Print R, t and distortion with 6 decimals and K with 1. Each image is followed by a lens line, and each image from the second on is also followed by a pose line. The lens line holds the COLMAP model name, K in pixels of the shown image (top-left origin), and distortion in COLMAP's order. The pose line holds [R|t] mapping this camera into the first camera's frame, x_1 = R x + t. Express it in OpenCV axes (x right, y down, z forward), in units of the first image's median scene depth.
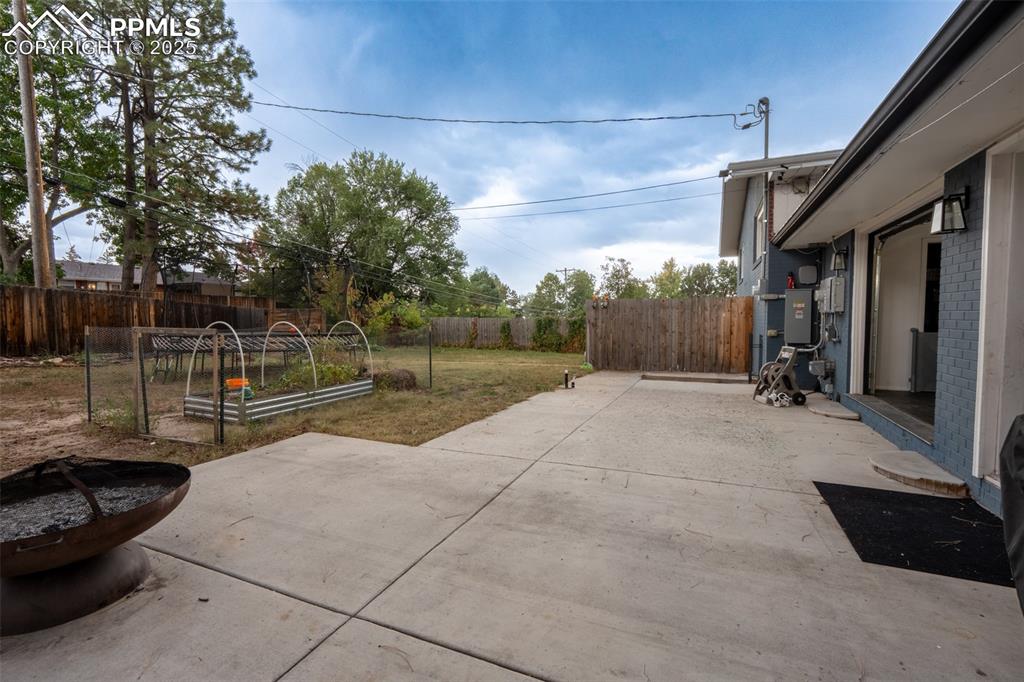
lens RADIAL K [[452.1, 0, 508.3], [0, 452.1, 342.4], [0, 0, 1]] dist [-0.012622, 0.000082]
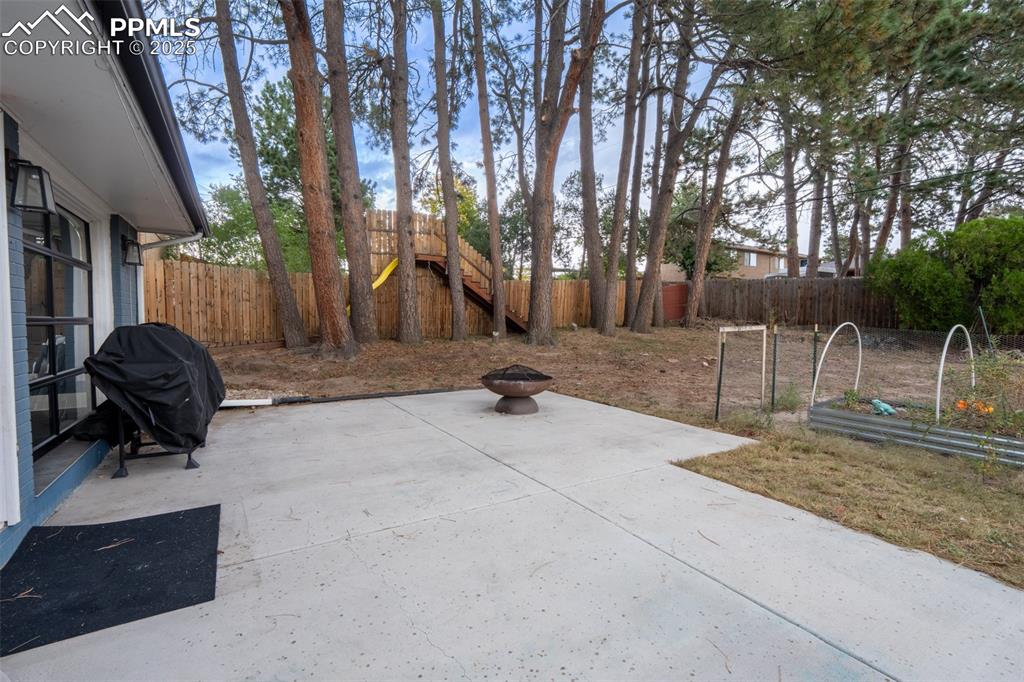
lens RADIAL K [[452.1, 0, 508.3], [0, 452.1, 342.4], [0, 0, 1]] dist [-0.012622, 0.000082]
pose [[-0.572253, 0.047500, -0.818700, 0.139238], [-0.043992, 0.995106, 0.088484, -0.014448], [0.818896, 0.086651, -0.567363, 0.245037]]
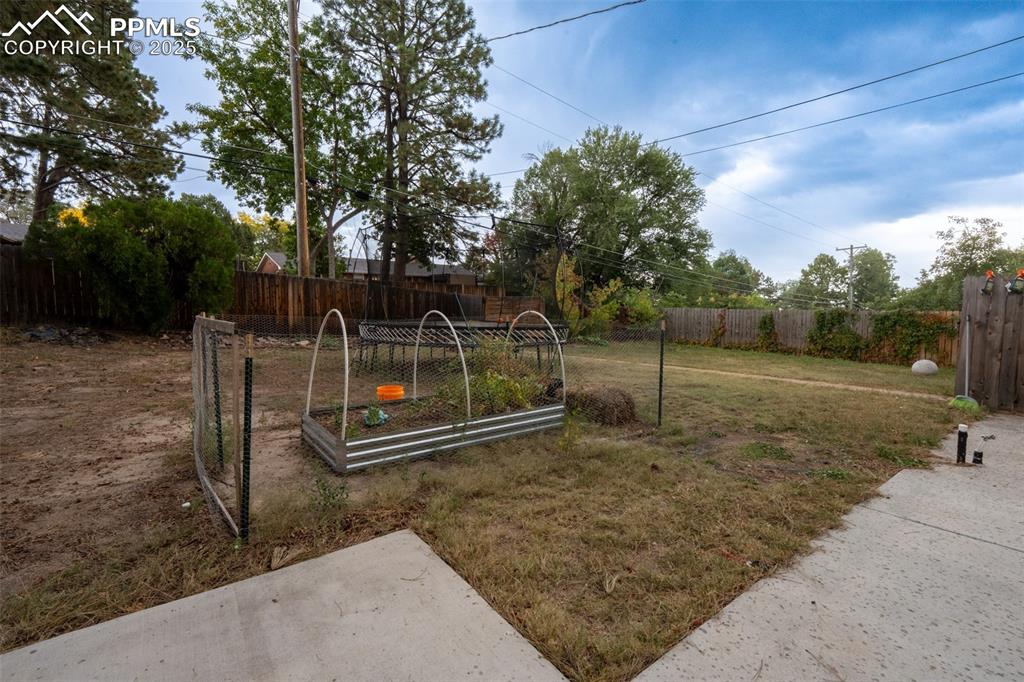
lens RADIAL K [[452.1, 0, 508.3], [0, 452.1, 342.4], [0, 0, 1]] dist [-0.012622, 0.000082]
pose [[0.876225, 0.047936, -0.479513, -0.023668], [-0.037448, 0.998805, 0.031418, -0.007150], [0.480446, -0.009573, 0.876972, 0.137980]]
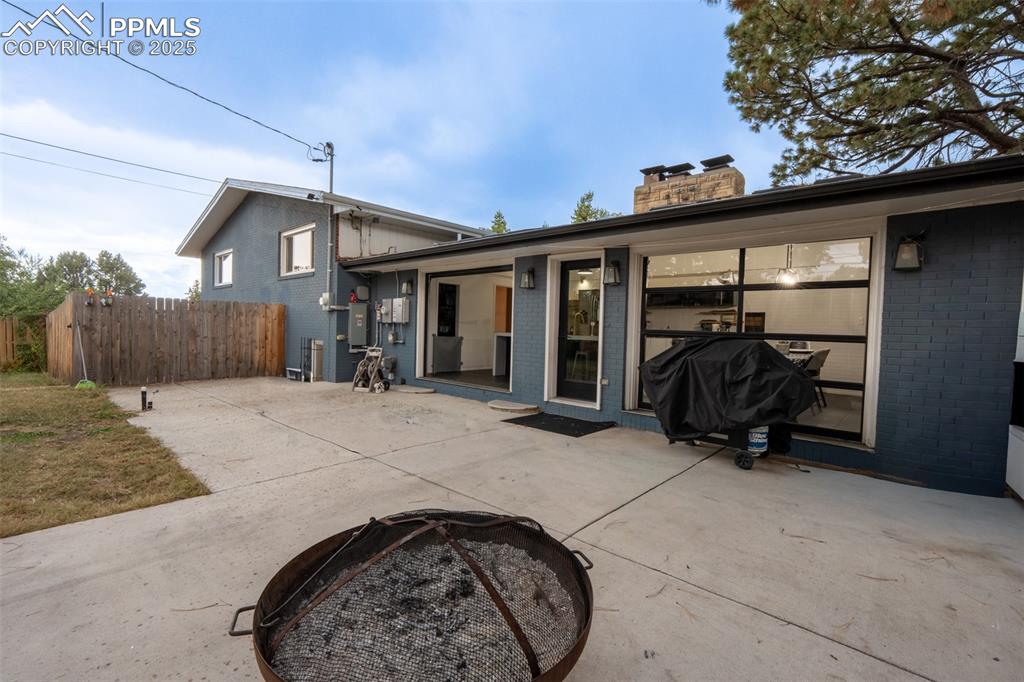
lens RADIAL K [[452.1, 0, 508.3], [0, 452.1, 342.4], [0, 0, 1]] dist [-0.012622, 0.000082]
pose [[0.307185, -0.014466, 0.951540, -0.148992], [0.025816, 0.999643, 0.006864, -0.001331], [-0.951300, 0.022457, 0.307449, 0.062798]]
